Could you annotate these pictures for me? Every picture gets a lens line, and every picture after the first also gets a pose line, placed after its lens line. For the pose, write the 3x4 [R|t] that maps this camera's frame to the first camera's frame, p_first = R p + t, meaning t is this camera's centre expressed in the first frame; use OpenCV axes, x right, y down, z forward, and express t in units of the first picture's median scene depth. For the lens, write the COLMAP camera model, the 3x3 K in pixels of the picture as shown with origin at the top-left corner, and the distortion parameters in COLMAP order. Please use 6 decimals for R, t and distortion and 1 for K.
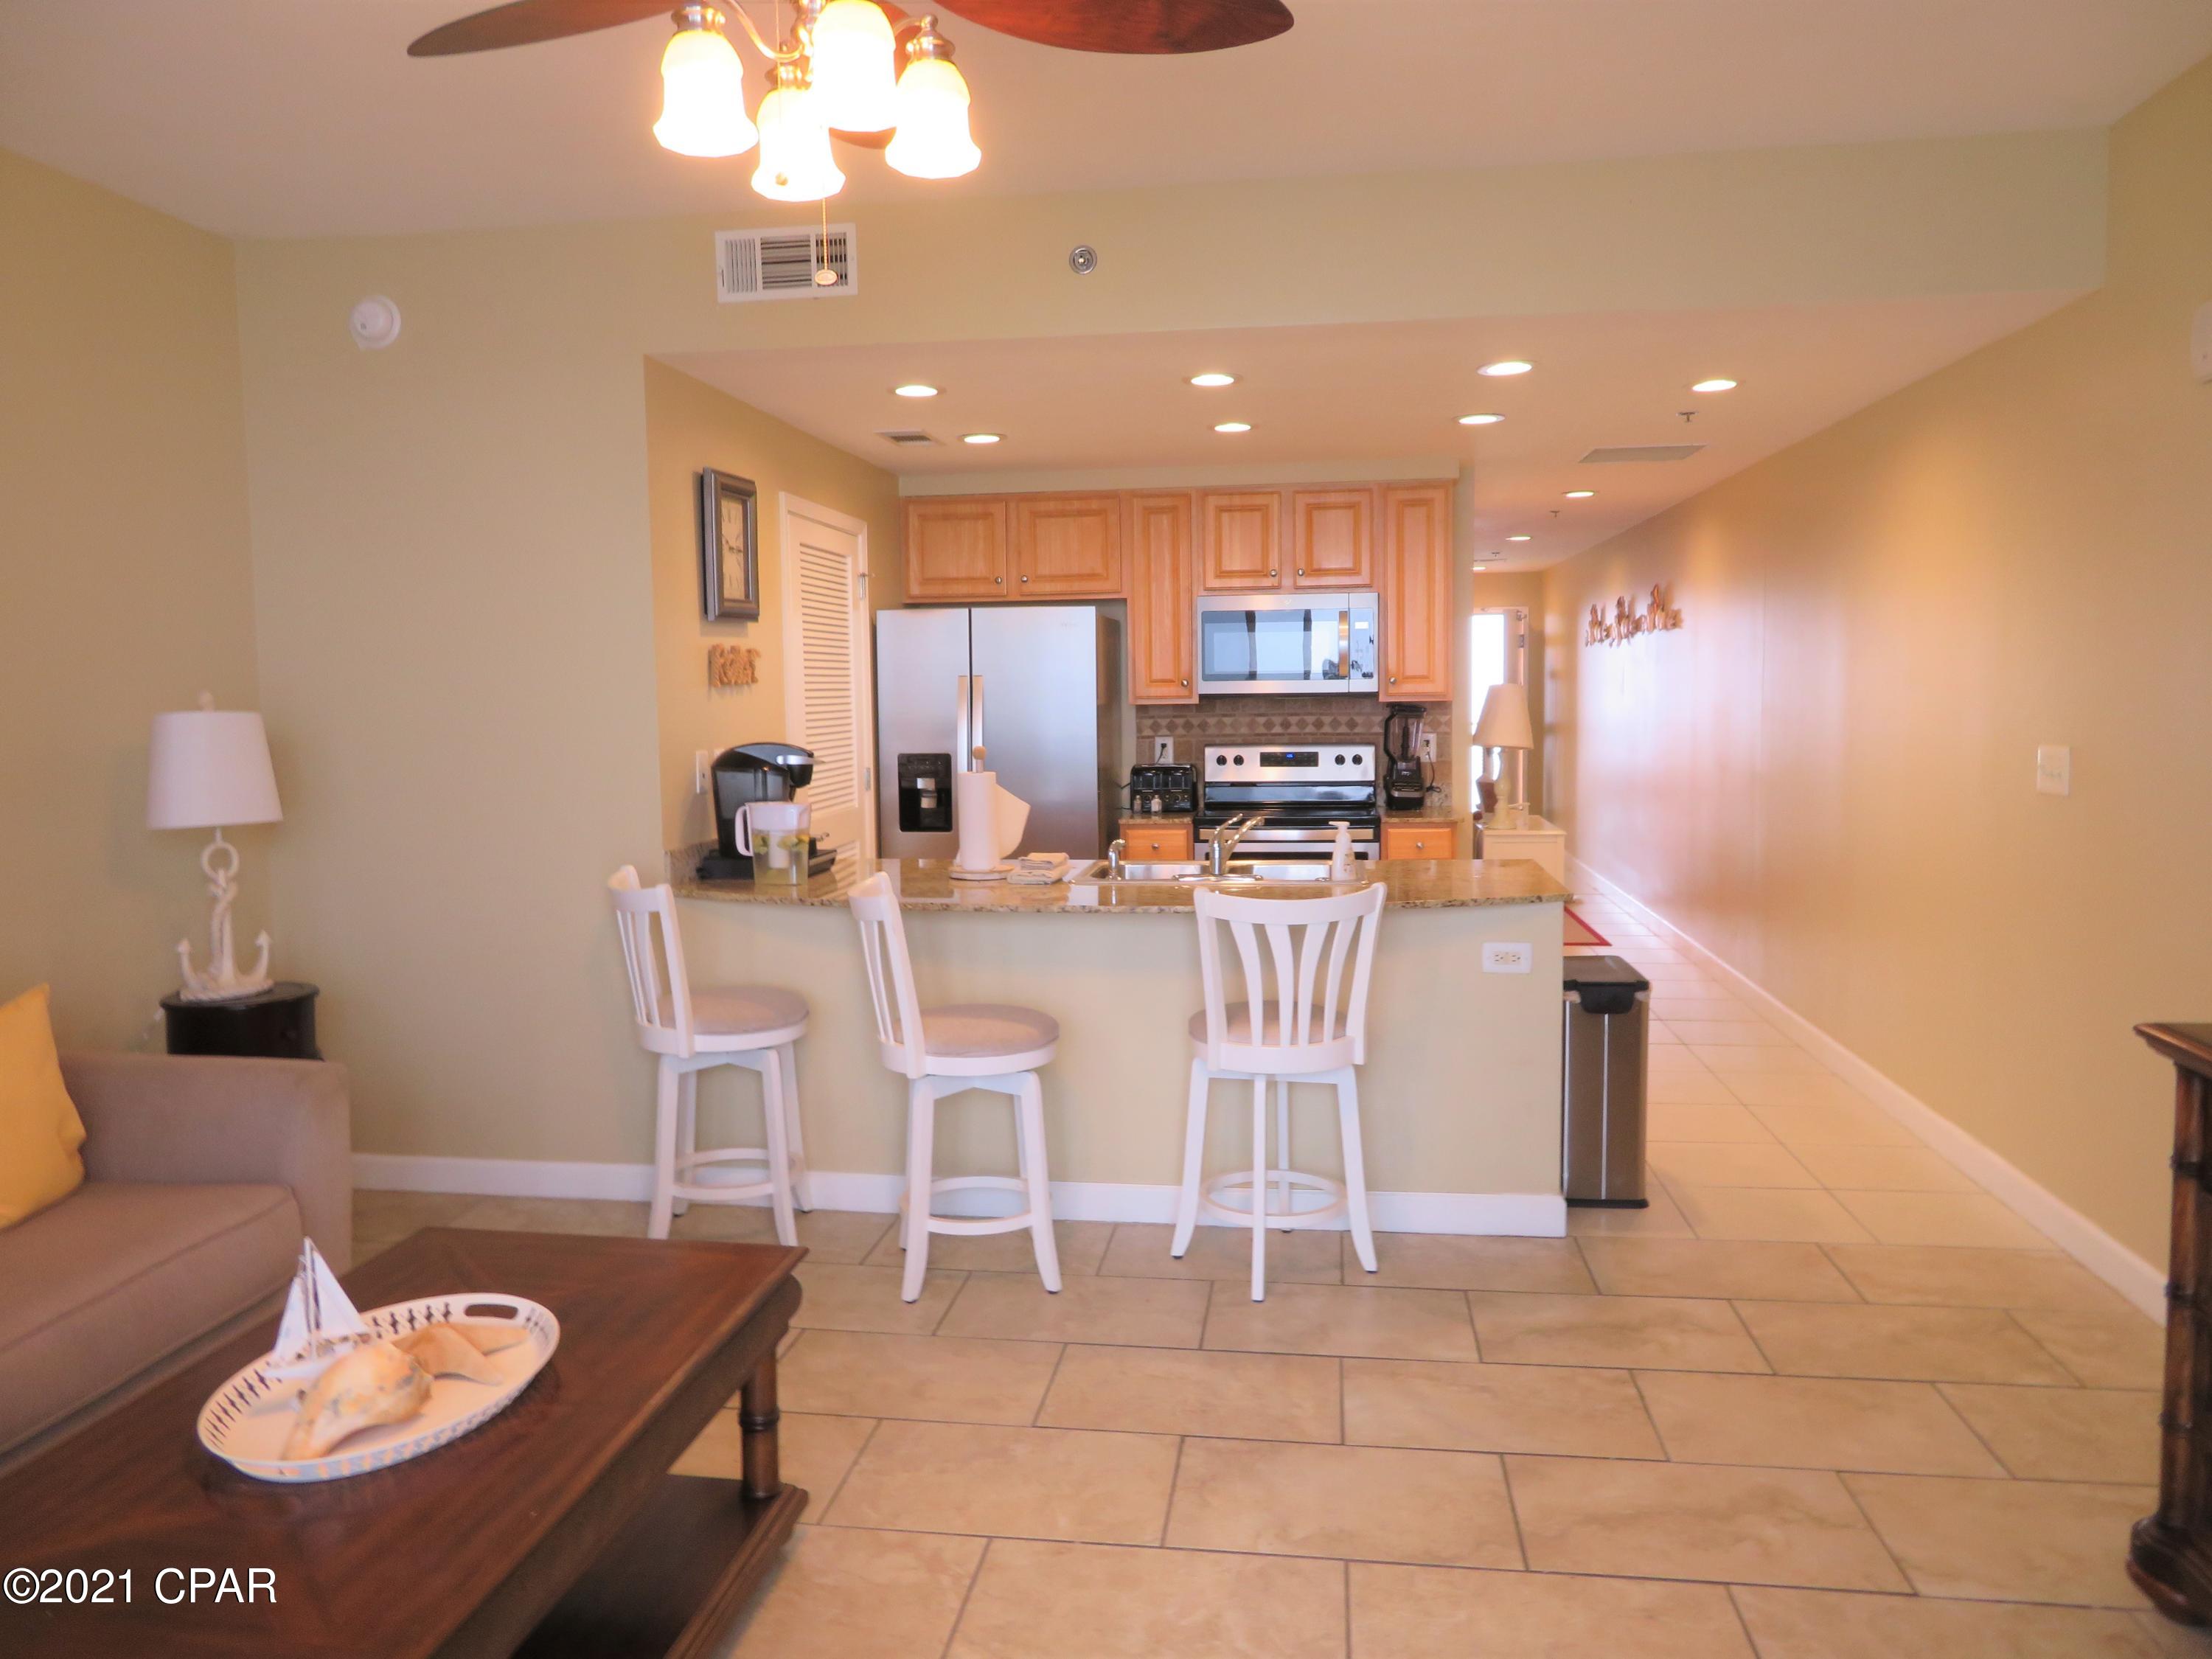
lens RADIAL K [[1573.8, 0, 1105.3], [0, 1573.8, 835.5], [0, 0, 1]] dist [-0.016537, 0.010860]
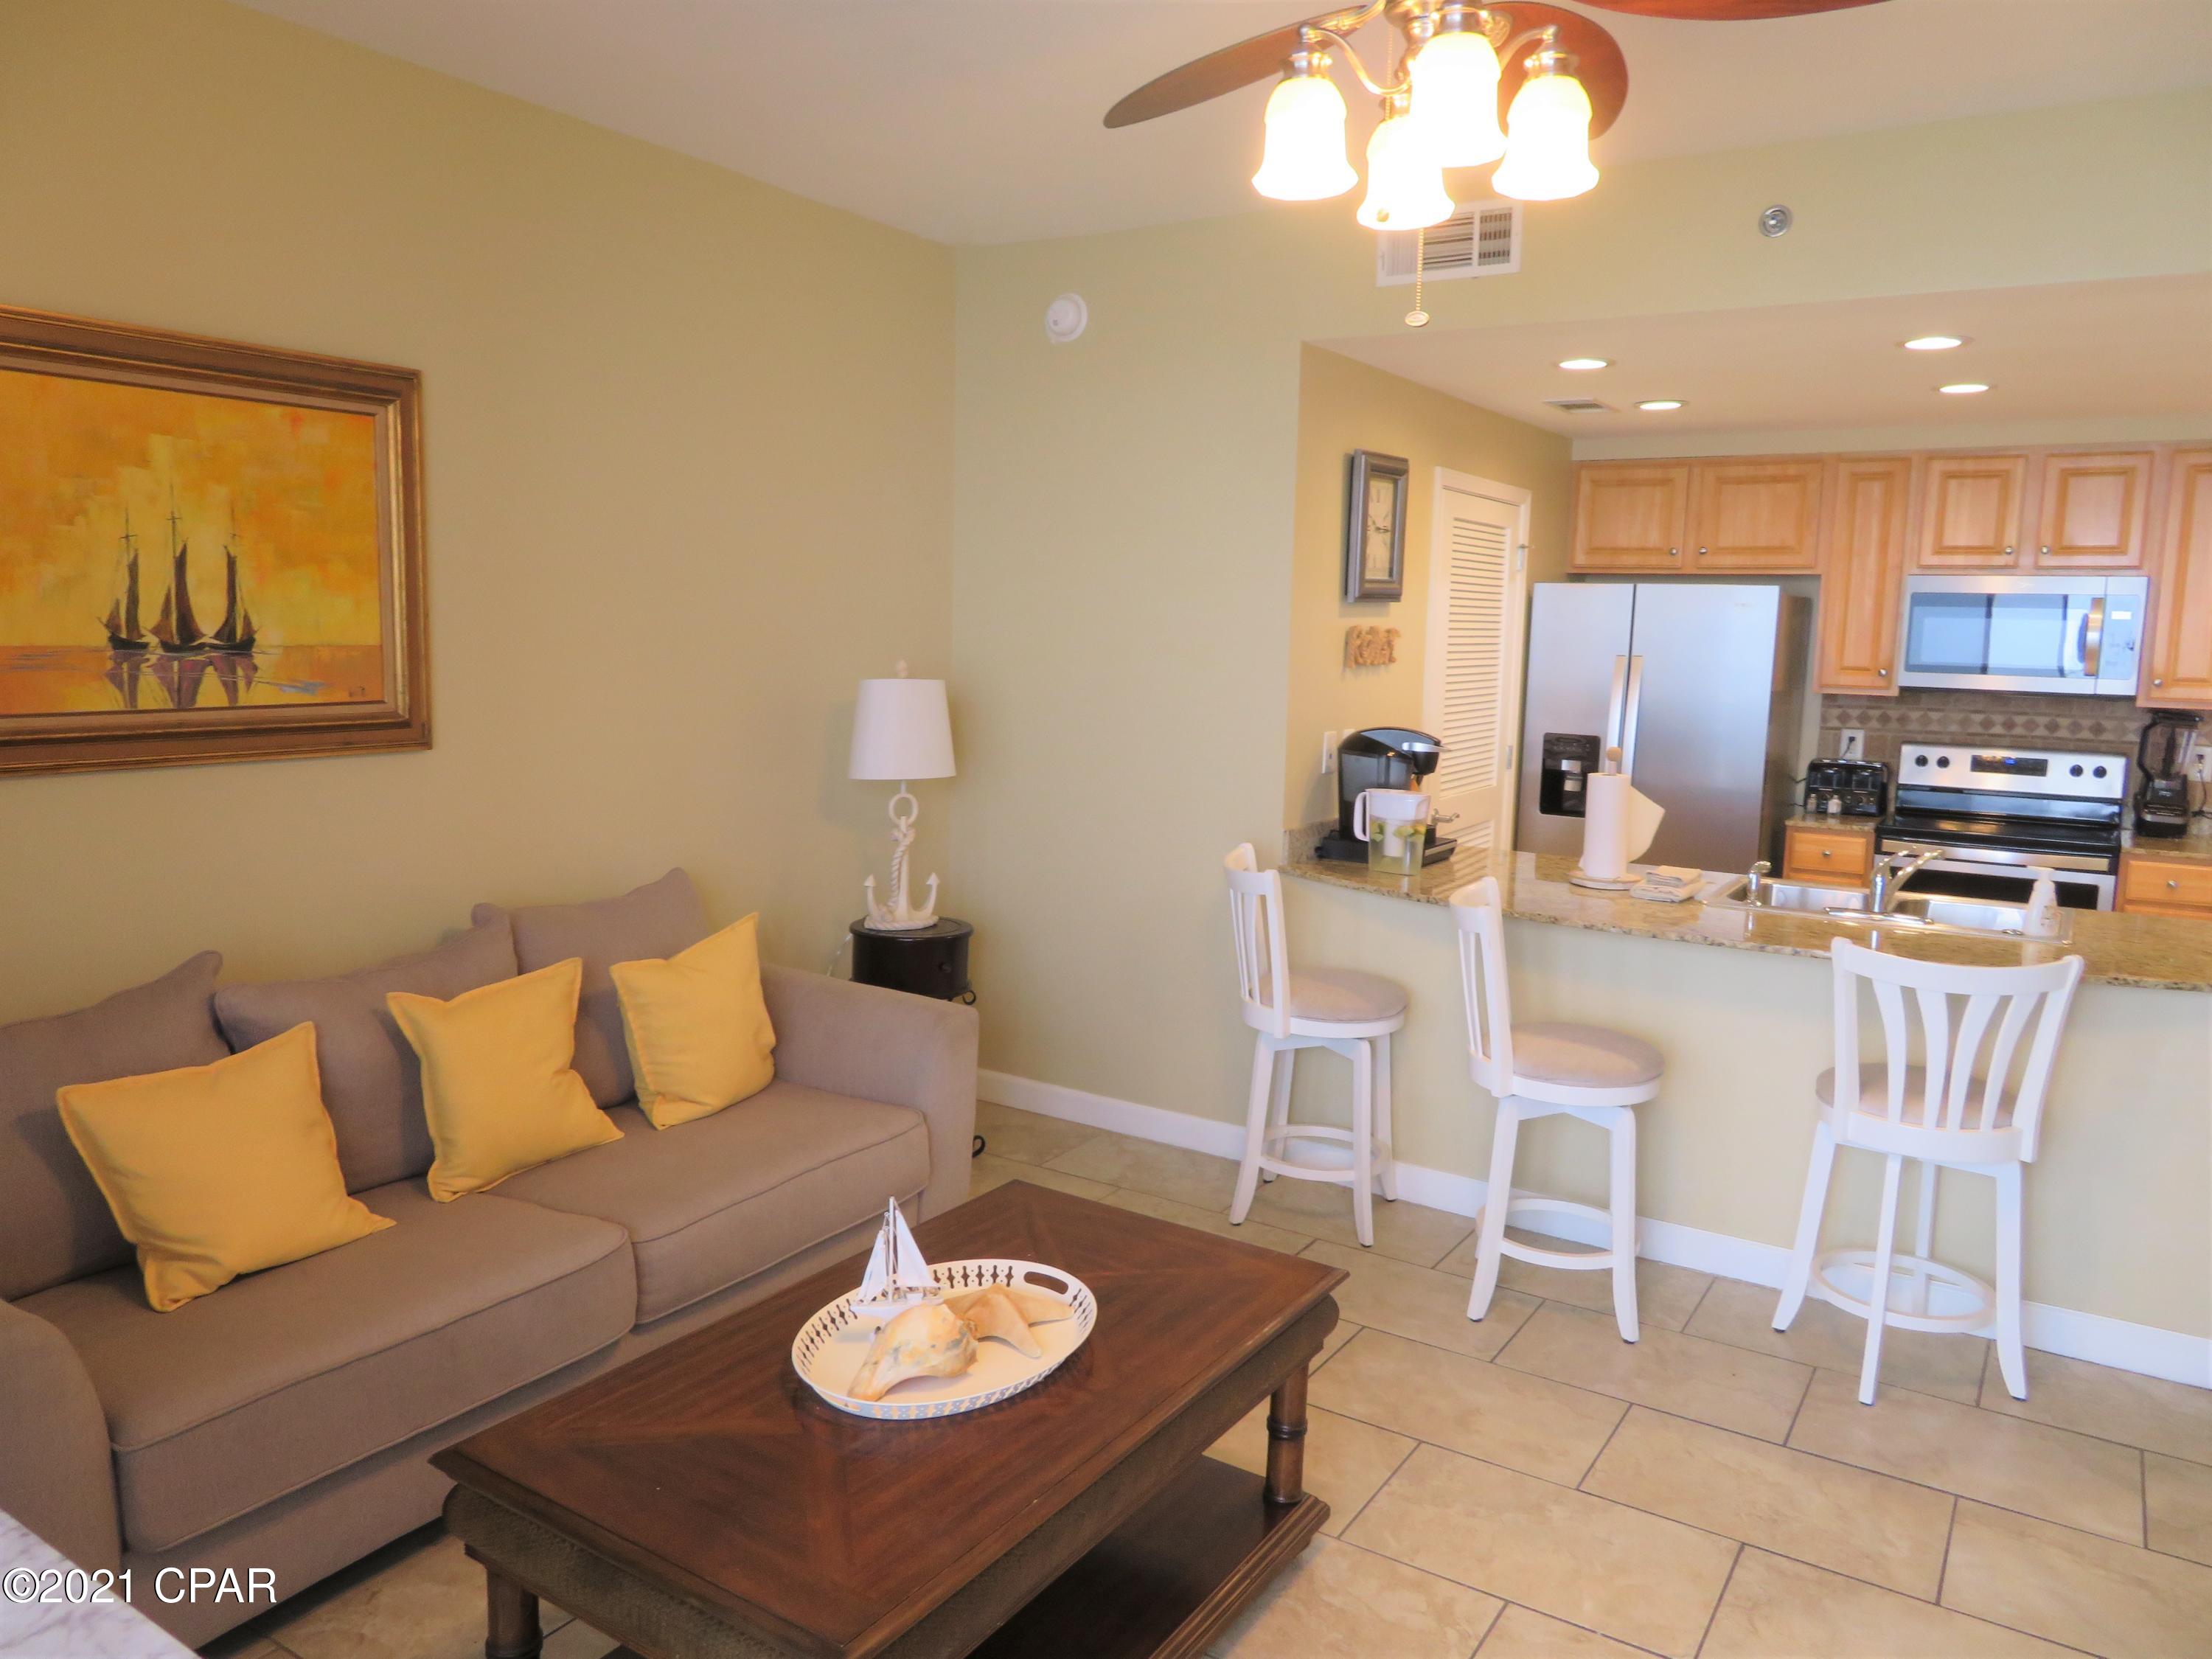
lens RADIAL K [[1573.8, 0, 1102.2], [0, 1573.8, 830.7], [0, 0, 1]] dist [-0.016537, 0.010860]
pose [[0.907615, 0.090460, -0.409942, 0.030570], [-0.073890, 0.995686, 0.056122, -0.035562], [0.413250, -0.020646, 0.910384, 0.014971]]
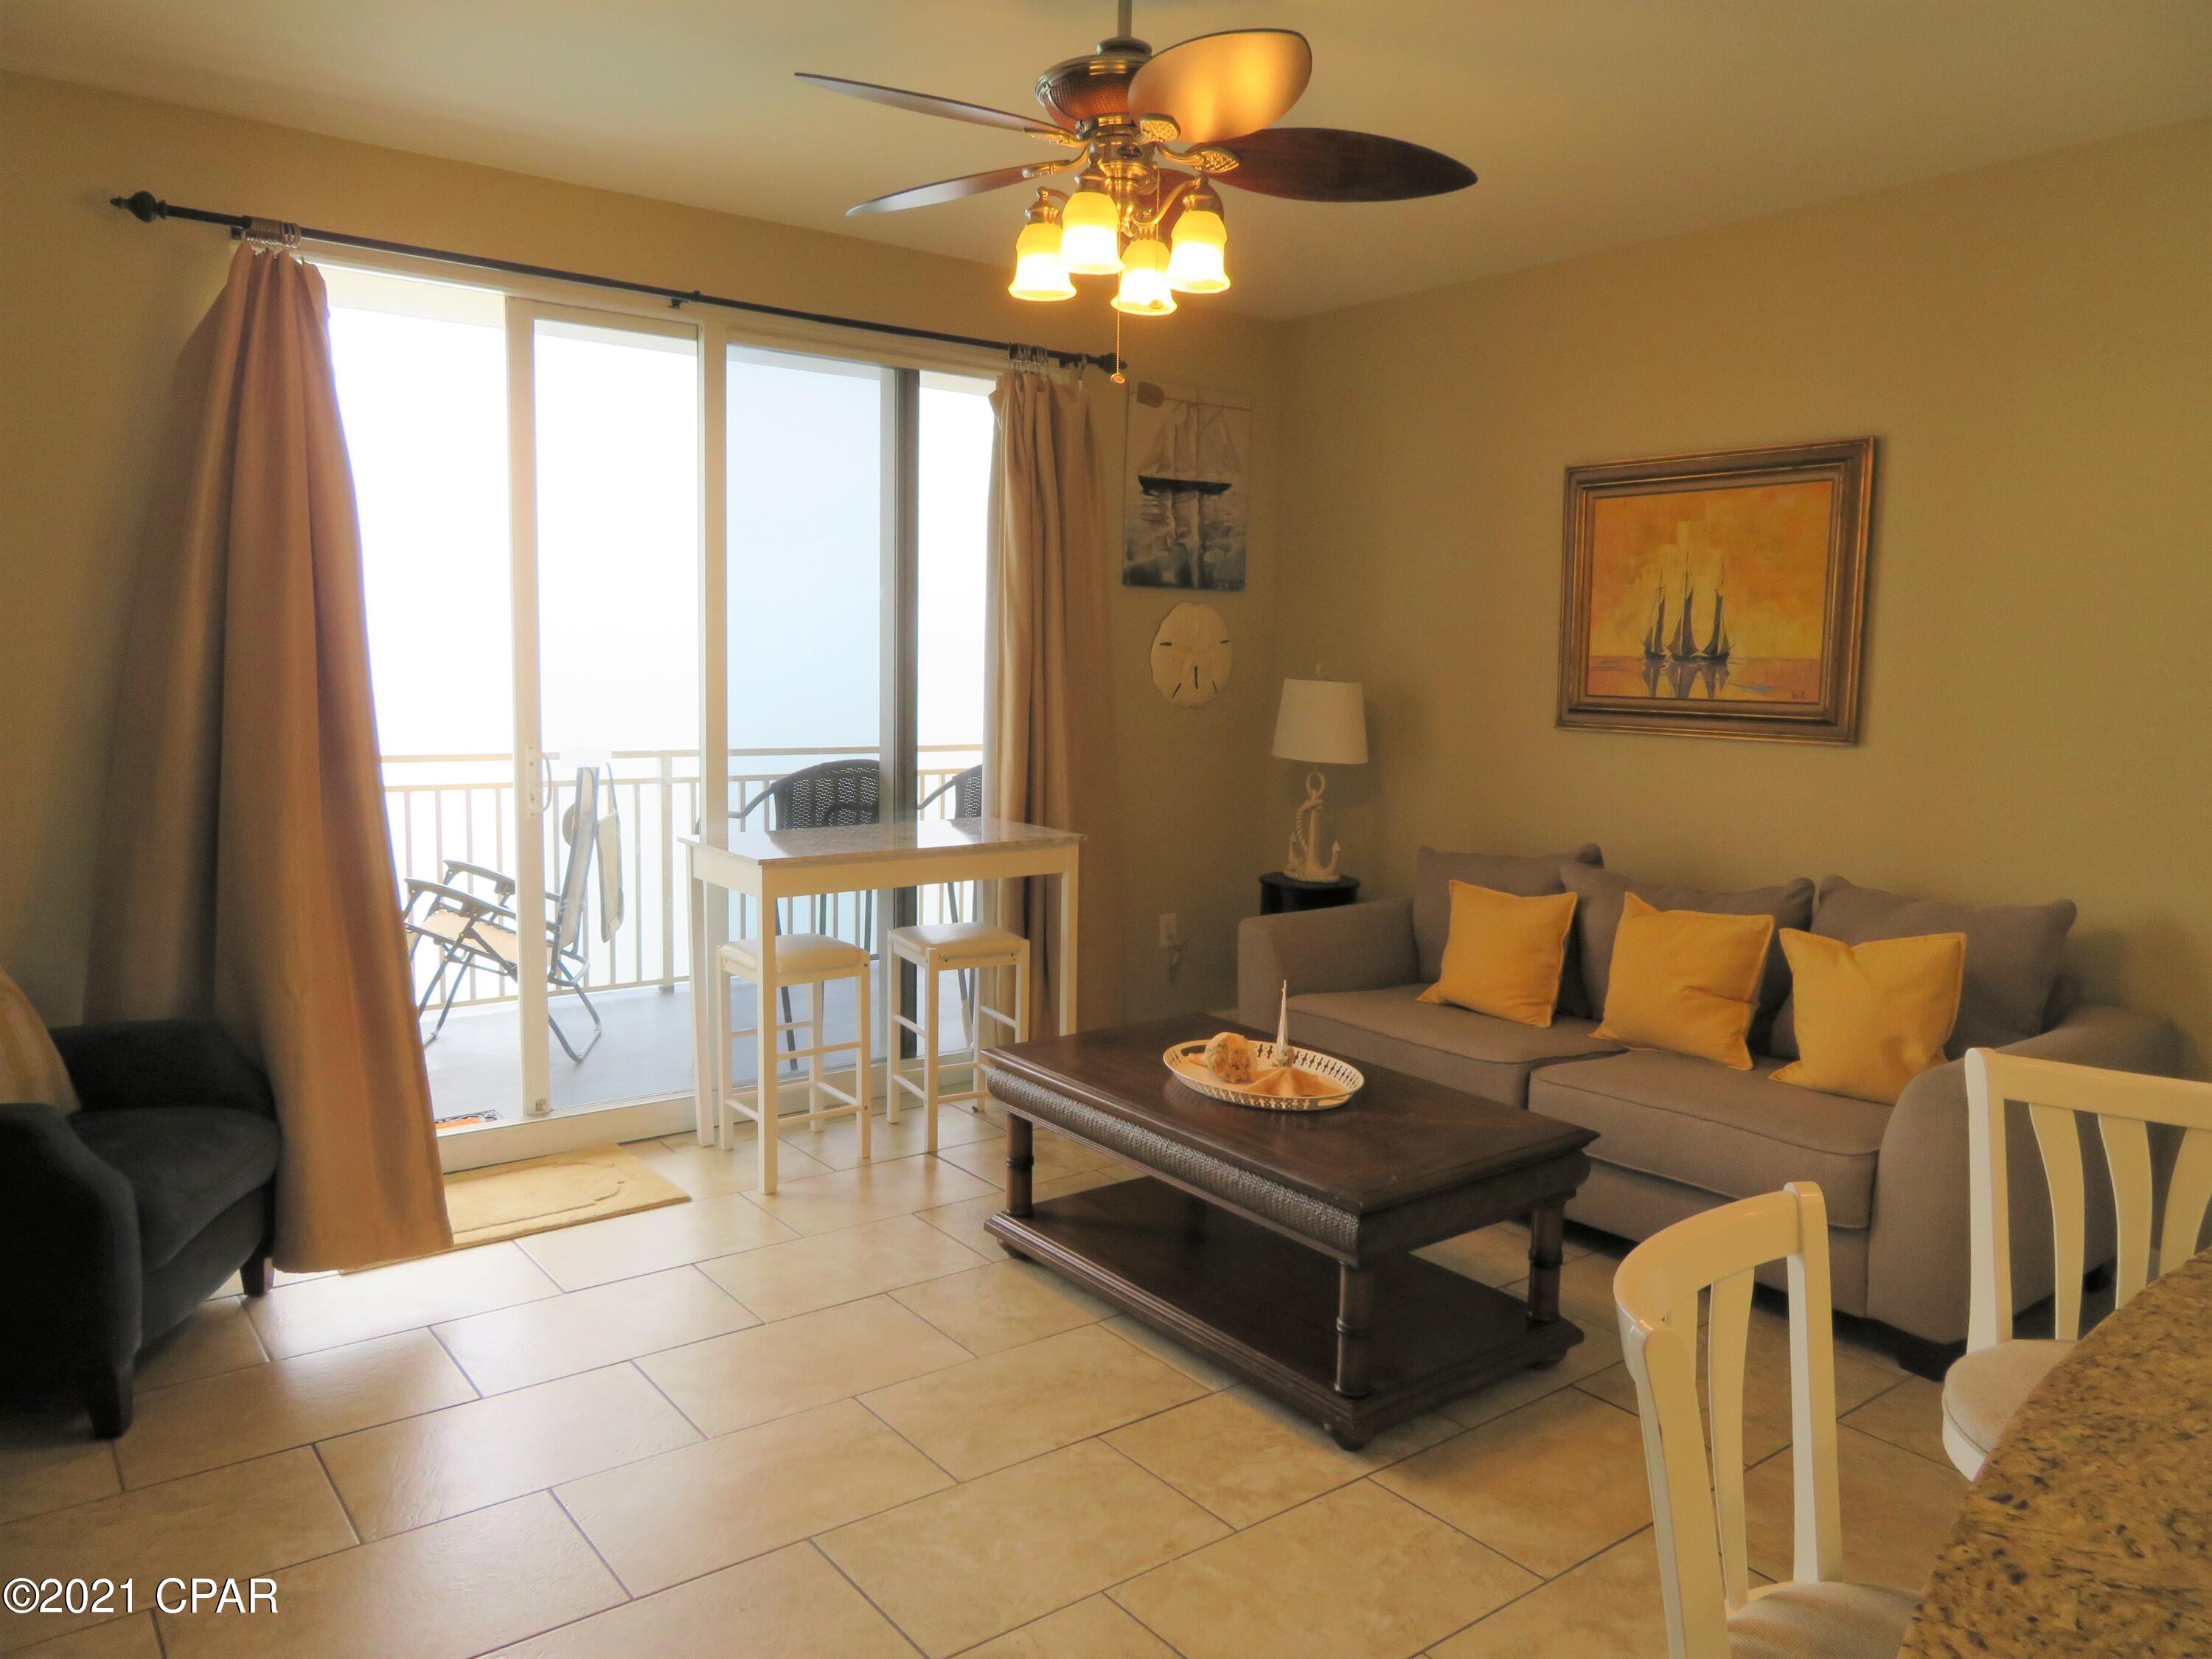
lens RADIAL K [[1573.8, 0, 1102.0], [0, 1573.8, 821.5], [0, 0, 1]] dist [-0.016537, 0.010860]
pose [[-0.705767, 0.075493, -0.704410, 0.373665], [-0.074962, 0.980766, 0.180217, -0.095975], [0.704467, 0.179995, -0.686533, 0.879418]]
